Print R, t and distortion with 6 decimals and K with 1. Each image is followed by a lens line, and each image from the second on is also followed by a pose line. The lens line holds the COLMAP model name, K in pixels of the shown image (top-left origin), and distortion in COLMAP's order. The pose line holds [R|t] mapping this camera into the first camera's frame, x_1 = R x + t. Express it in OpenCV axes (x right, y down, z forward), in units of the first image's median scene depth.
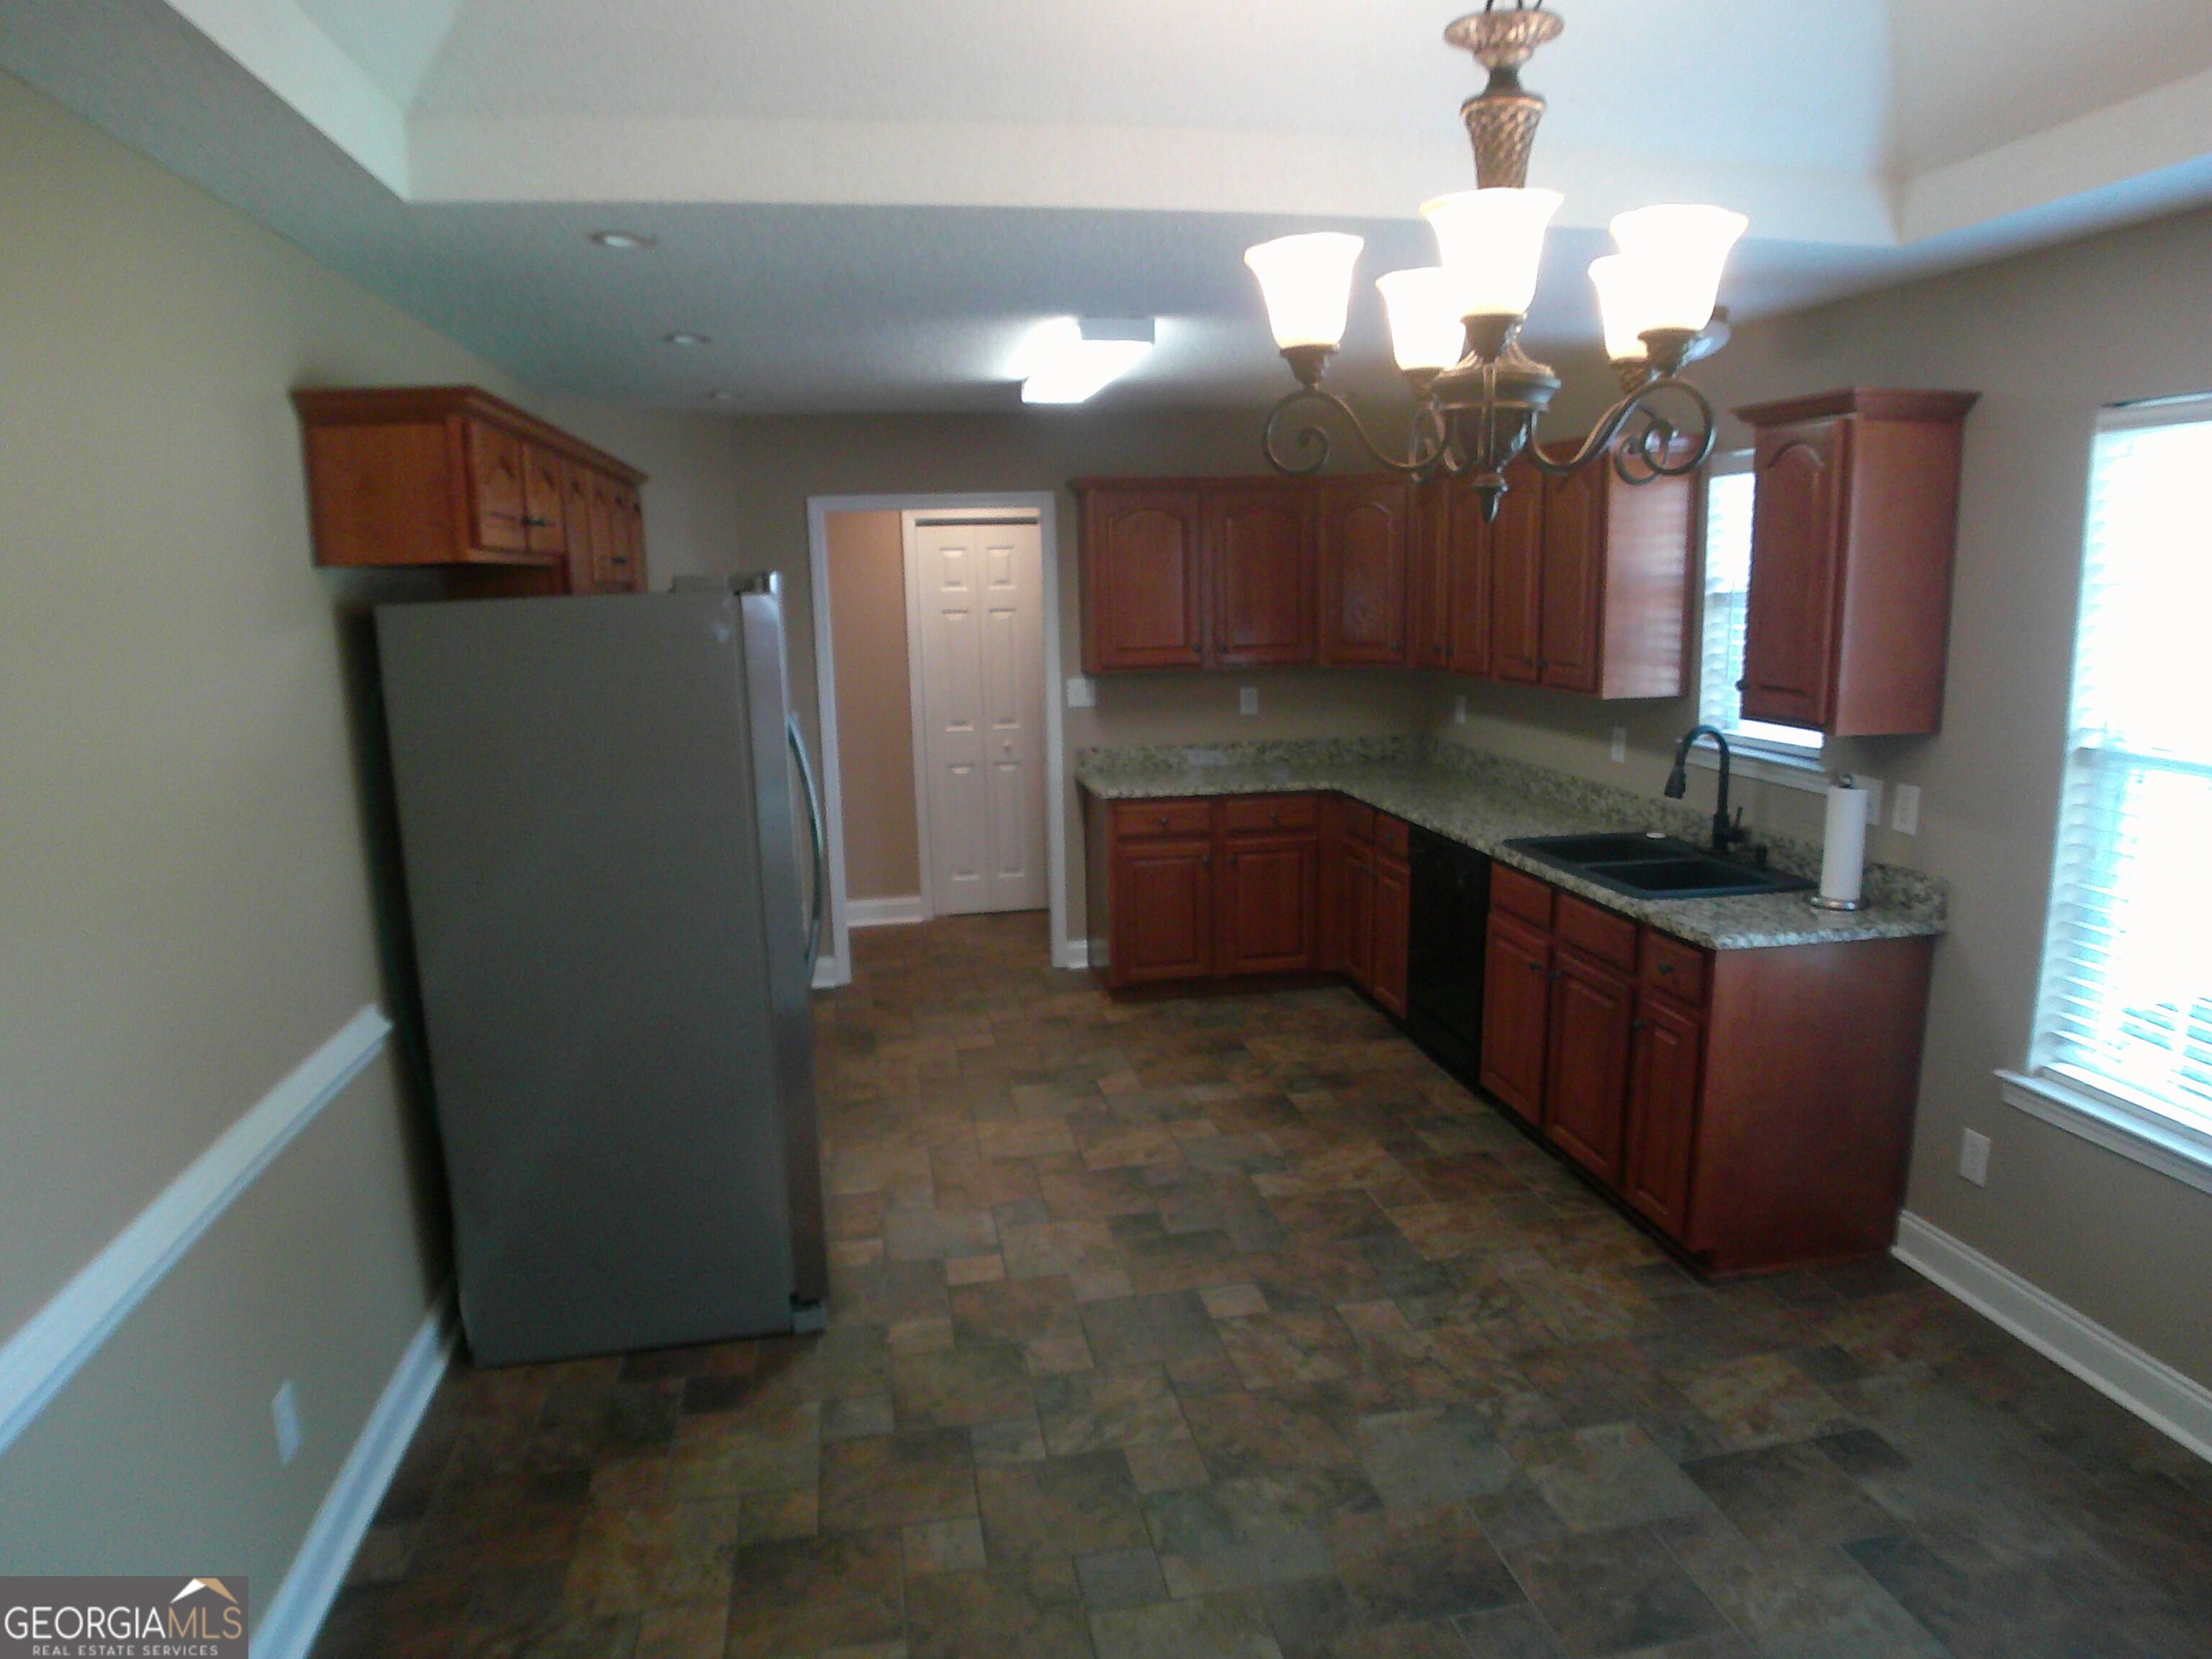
lens RADIAL K [[1398.5, 0, 1118.9], [0, 1398.5, 847.2], [0, 0, 1]] dist [-0.080181, -0.002487]
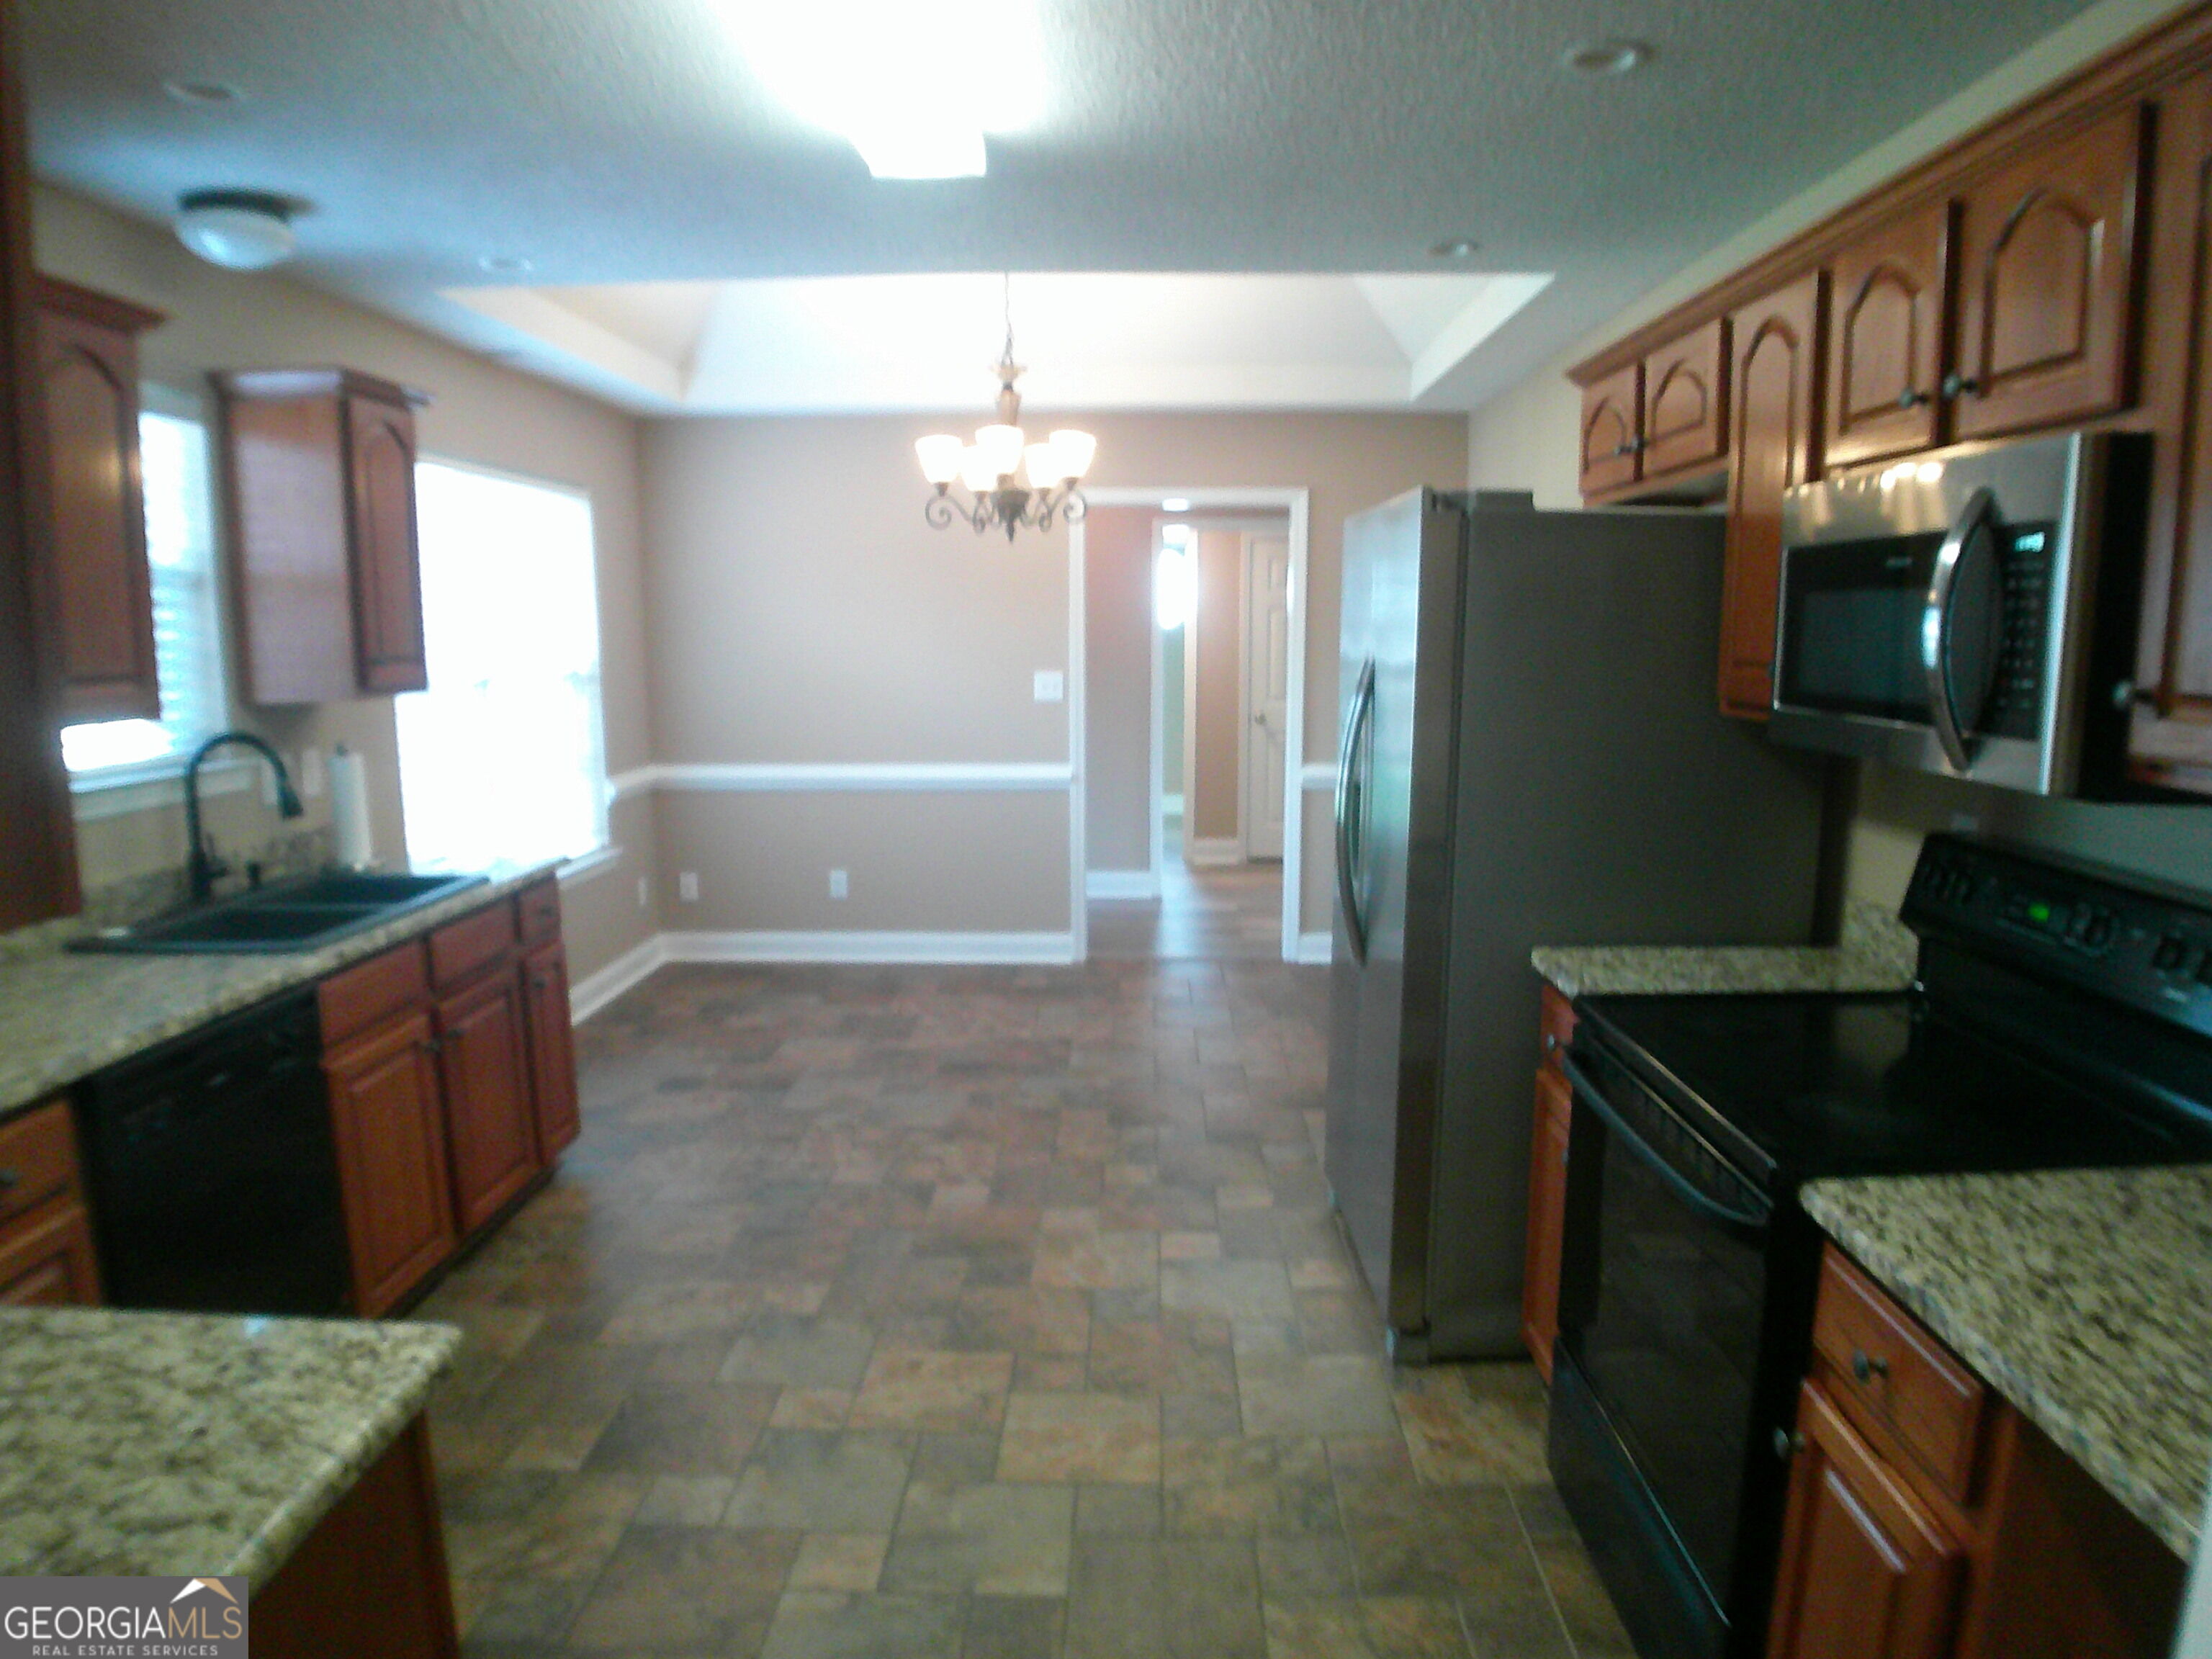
lens RADIAL K [[1398.5, 0, 1118.9], [0, 1398.5, 847.2], [0, 0, 1]] dist [-0.080181, -0.002487]
pose [[-0.978657, -0.004183, 0.205457, -0.179788], [0.066199, 0.940080, 0.334465, -0.198005], [-0.194545, 0.340927, -0.919740, 1.287868]]
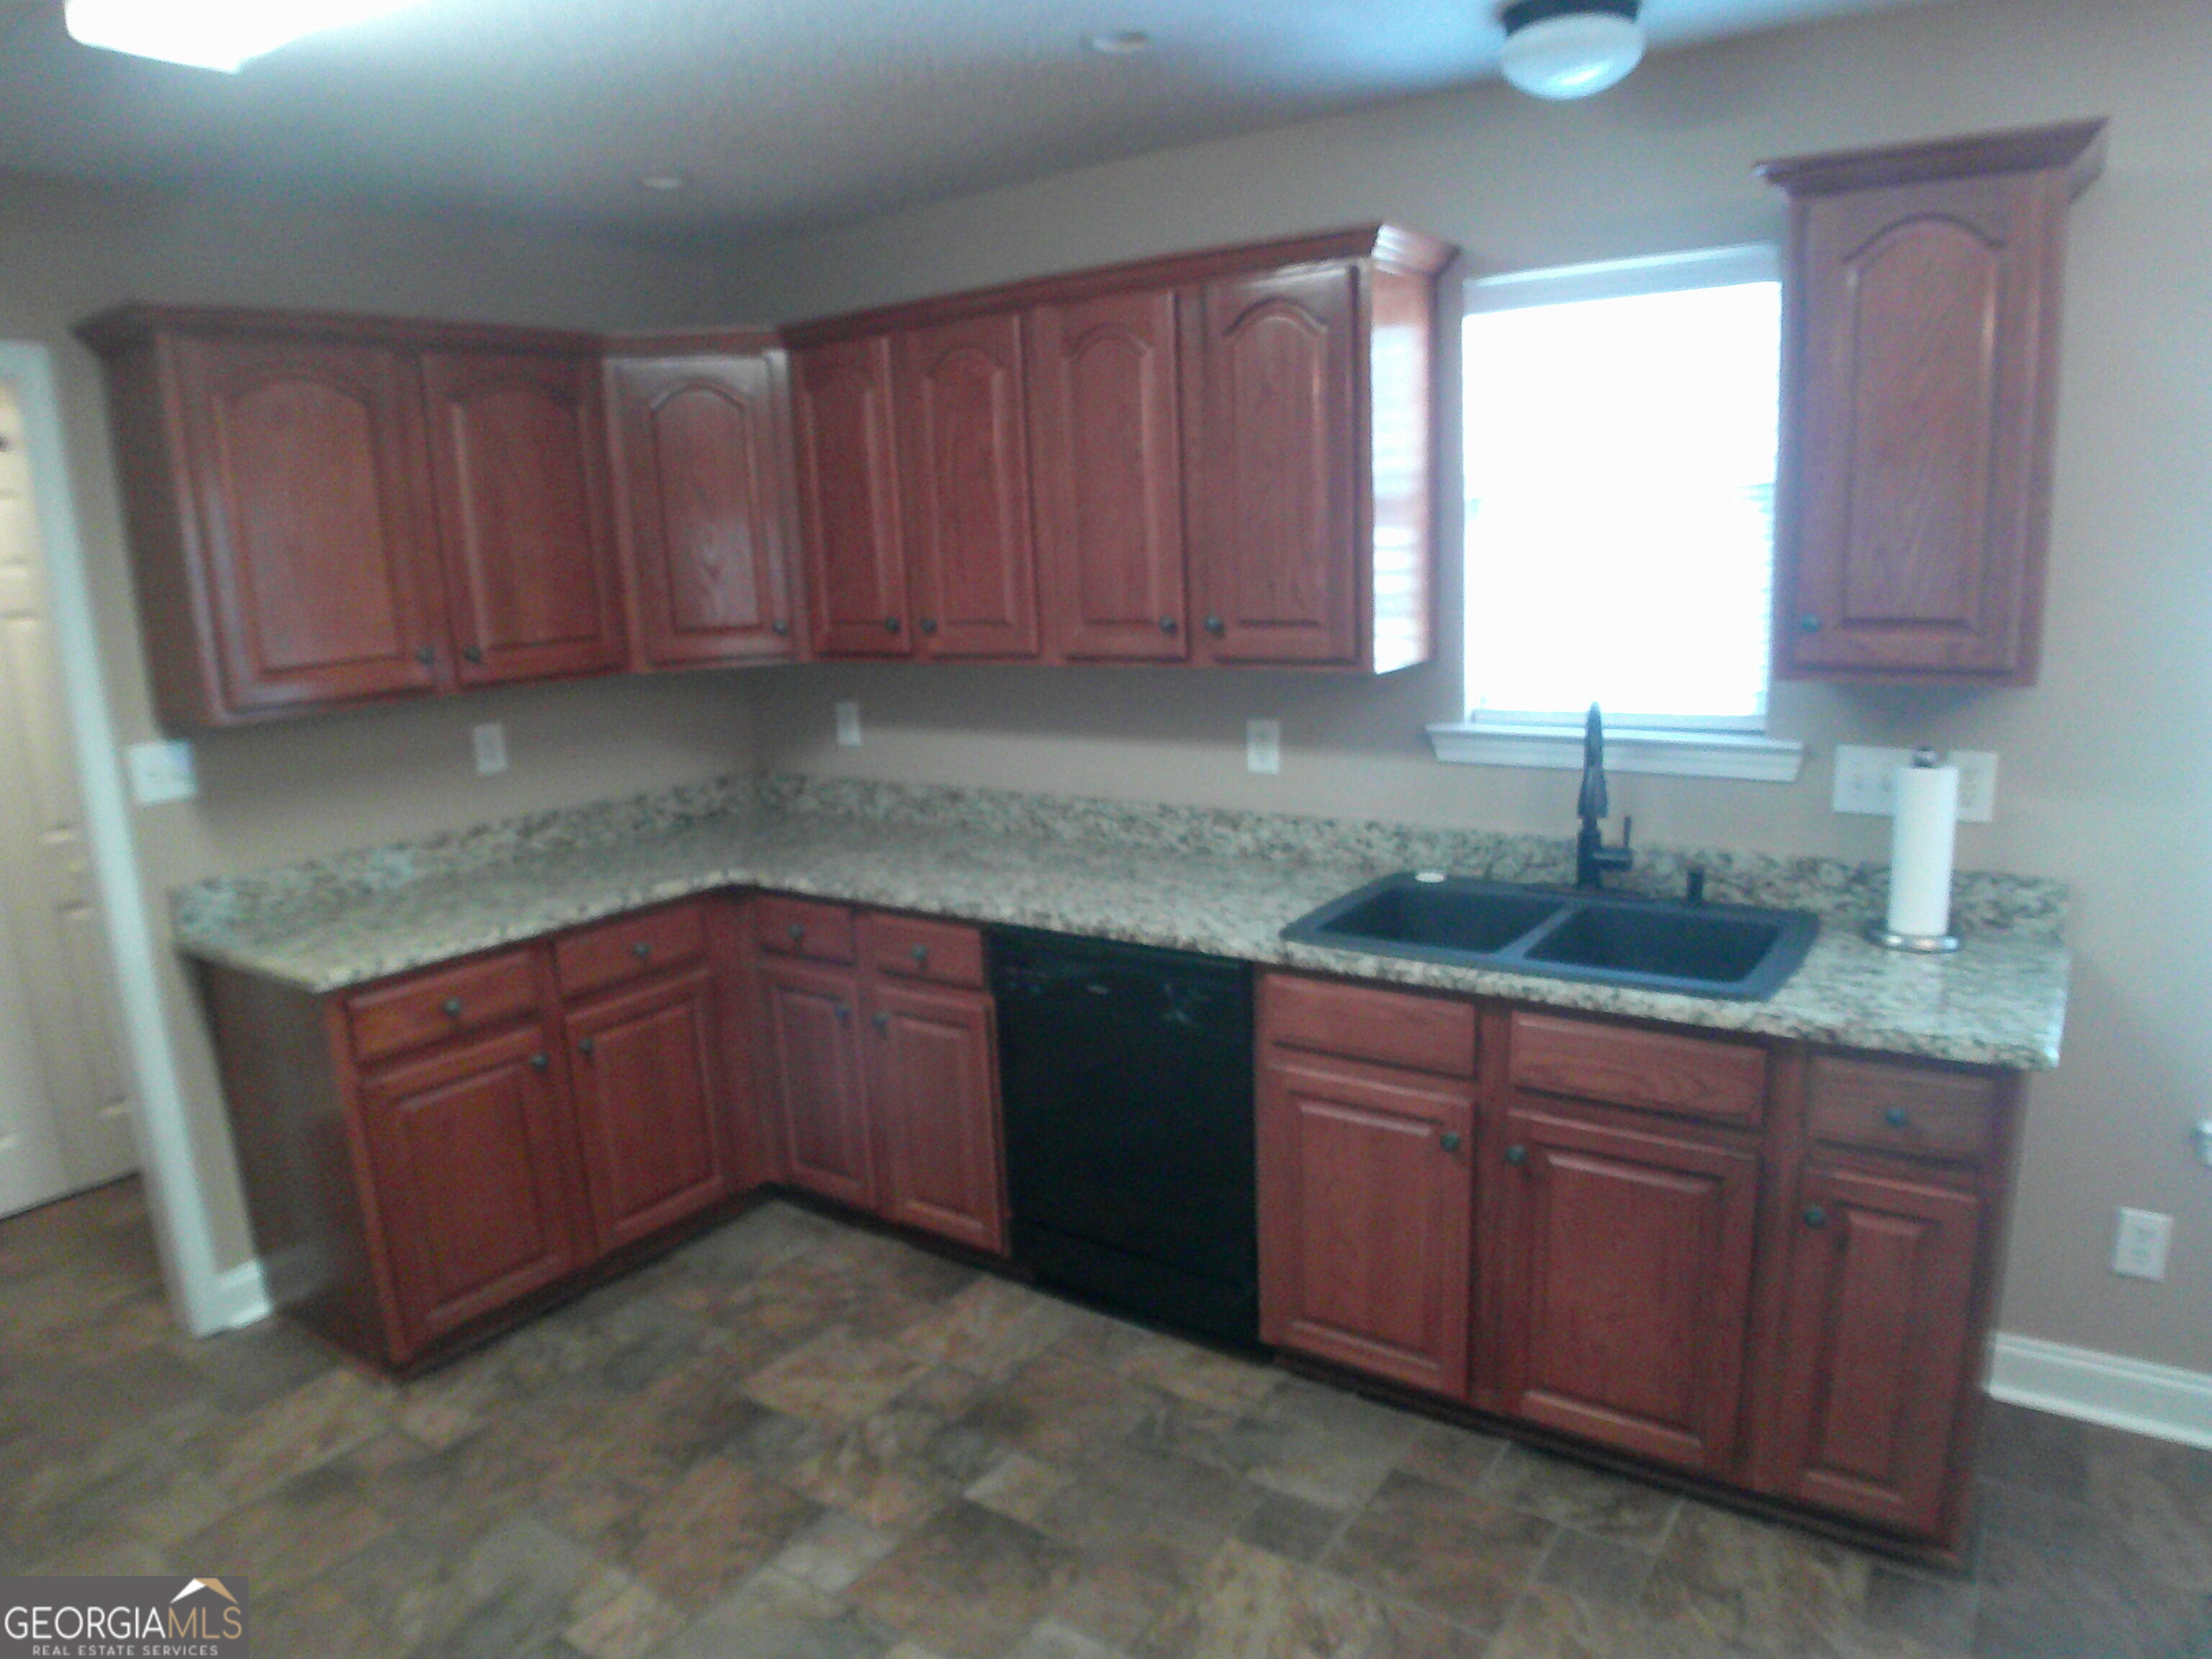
lens RADIAL K [[1398.5, 0, 1118.9], [0, 1398.5, 847.2], [0, 0, 1]] dist [-0.080181, -0.002487]
pose [[0.707502, -0.157223, 0.689001, -0.141352], [0.160463, 0.985214, 0.060044, -0.074162], [-0.688253, 0.068078, 0.722269, 0.548461]]
